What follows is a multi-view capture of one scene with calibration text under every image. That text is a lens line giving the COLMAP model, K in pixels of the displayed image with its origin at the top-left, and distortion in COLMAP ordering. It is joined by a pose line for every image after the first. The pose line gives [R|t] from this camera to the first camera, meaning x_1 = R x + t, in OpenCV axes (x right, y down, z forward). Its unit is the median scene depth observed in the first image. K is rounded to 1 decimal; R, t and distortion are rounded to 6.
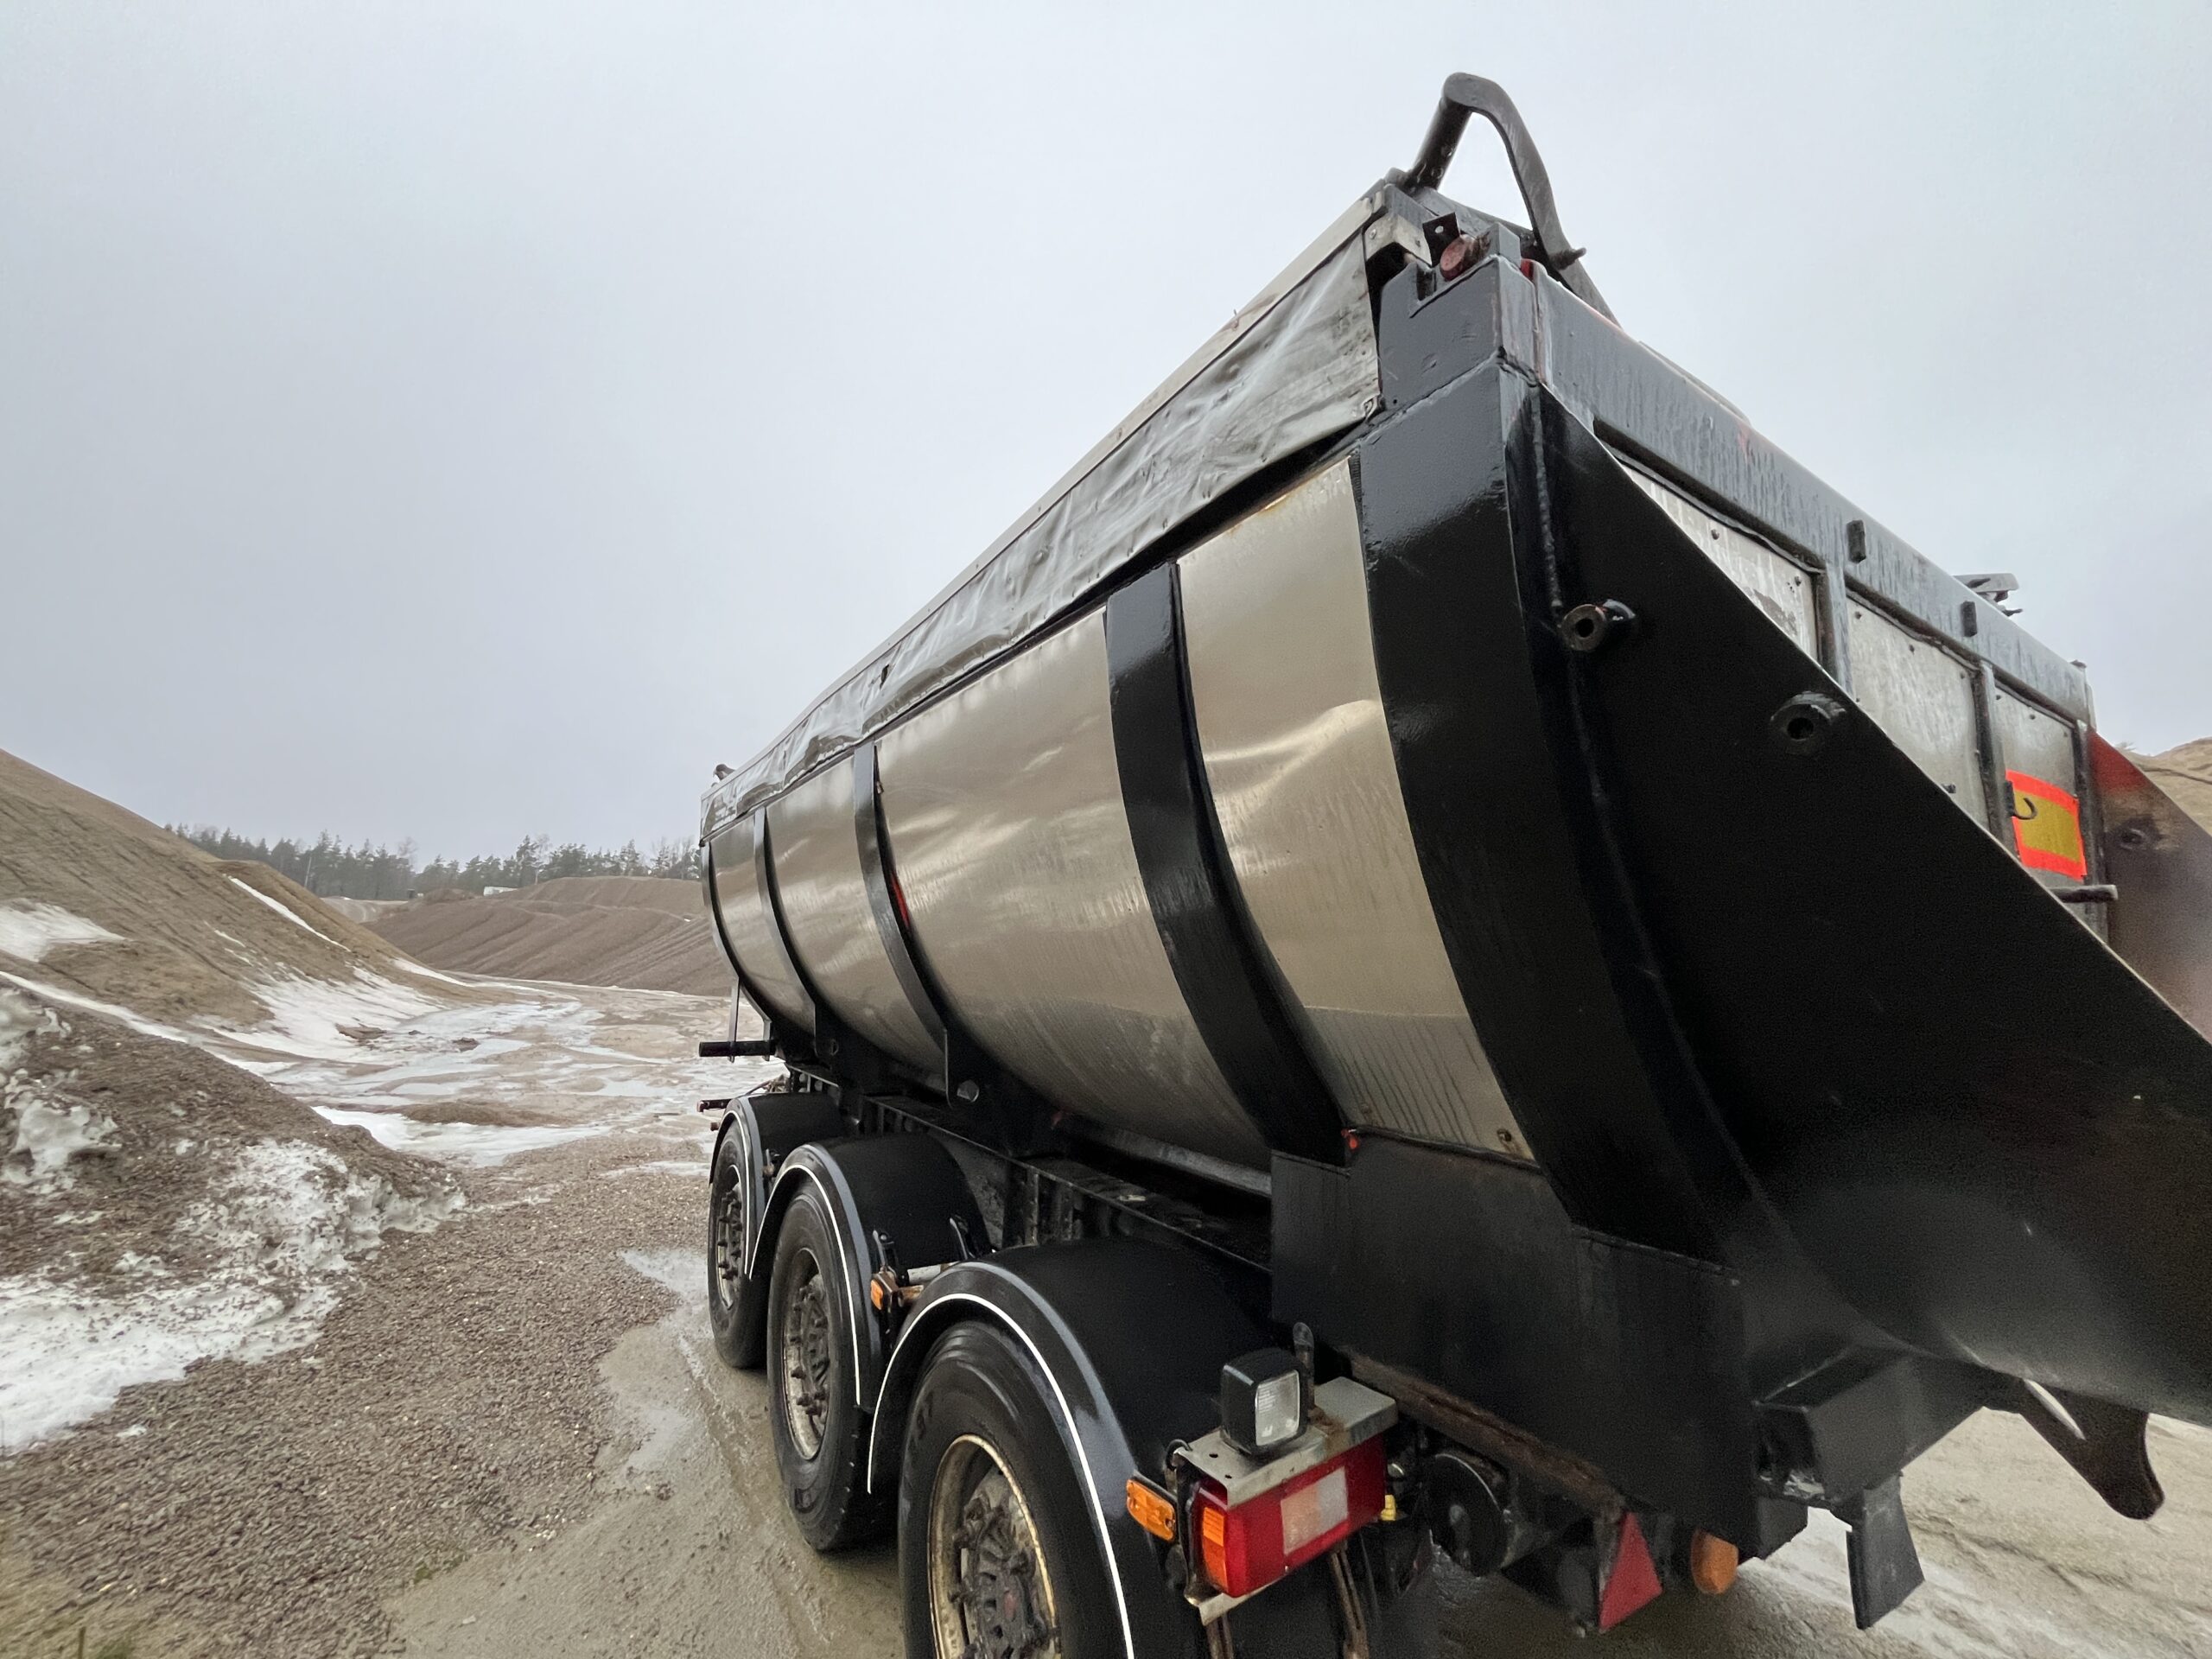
lens RADIAL K [[920.0, 0, 1103.9], [0, 920.0, 825.9], [0, 0, 1]] dist [-0.002359, -0.001048]
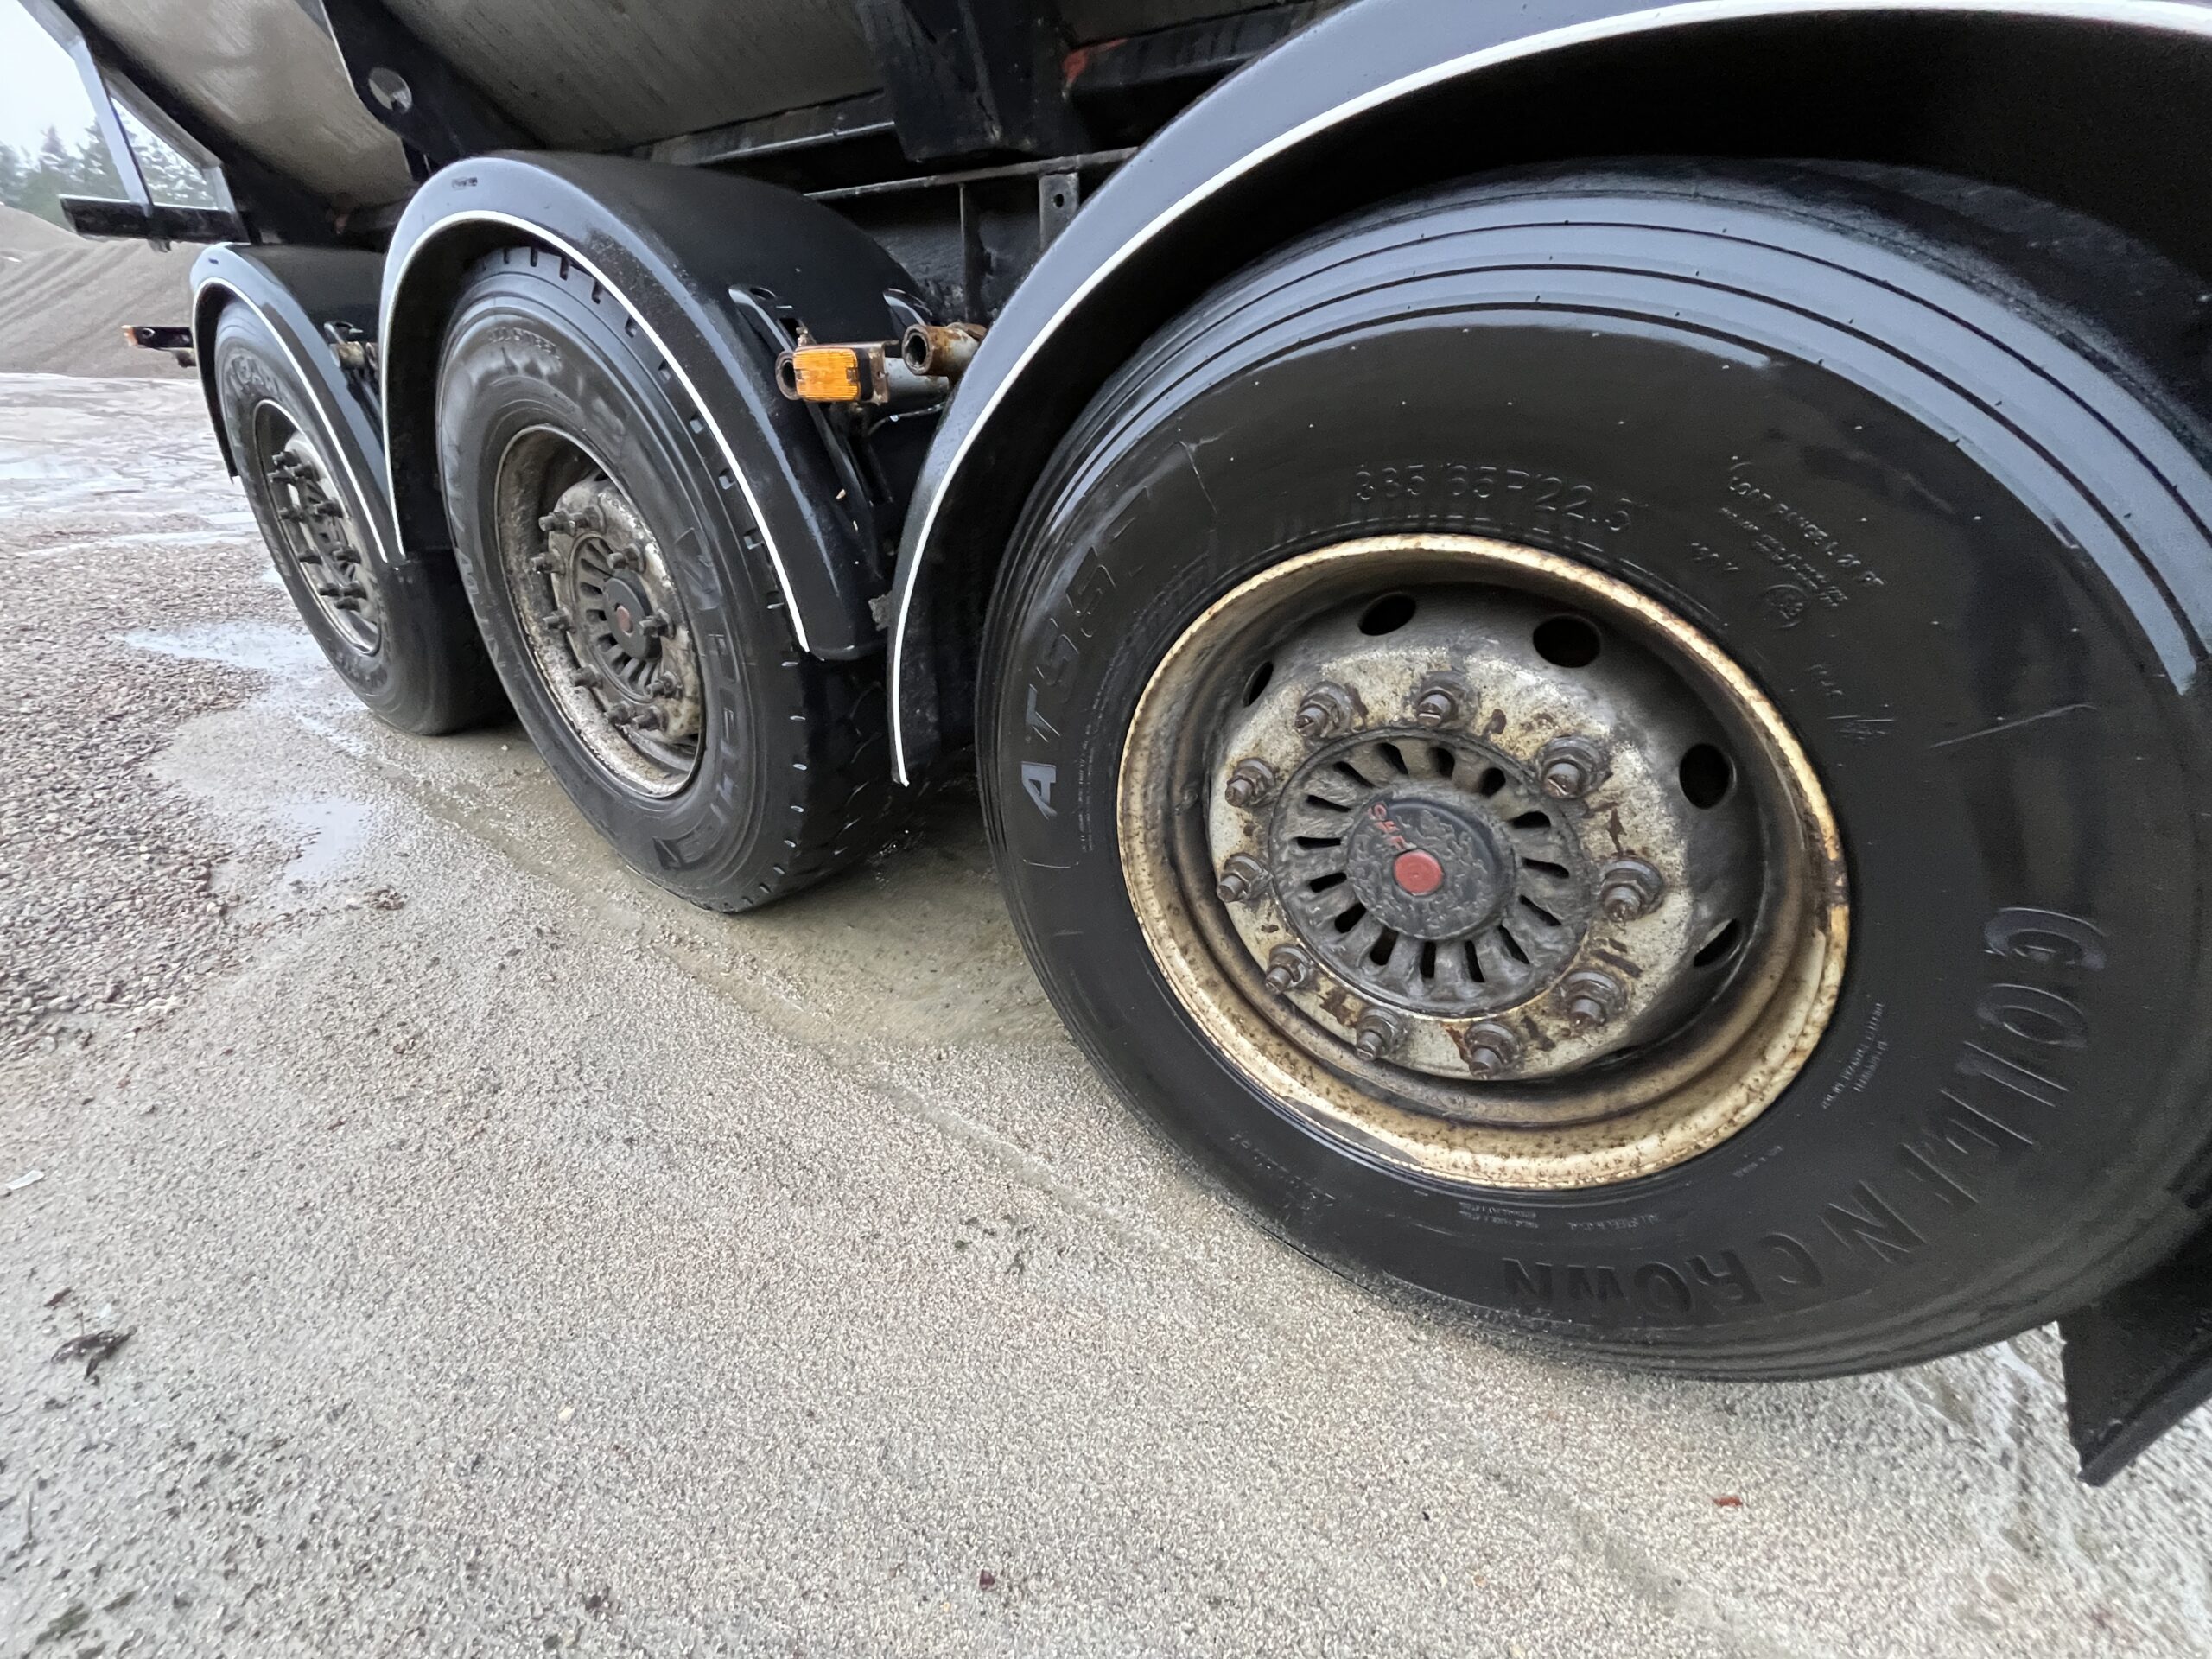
lens RADIAL K [[920.0, 0, 1111.2], [0, 920.0, 830.8], [0, 0, 1]] dist [-0.002359, -0.001048]
pose [[0.931260, -0.184711, 0.314064, -0.216997], [-0.035393, 0.812037, 0.582532, 0.321141], [-0.362632, -0.553605, 0.749680, 0.406674]]
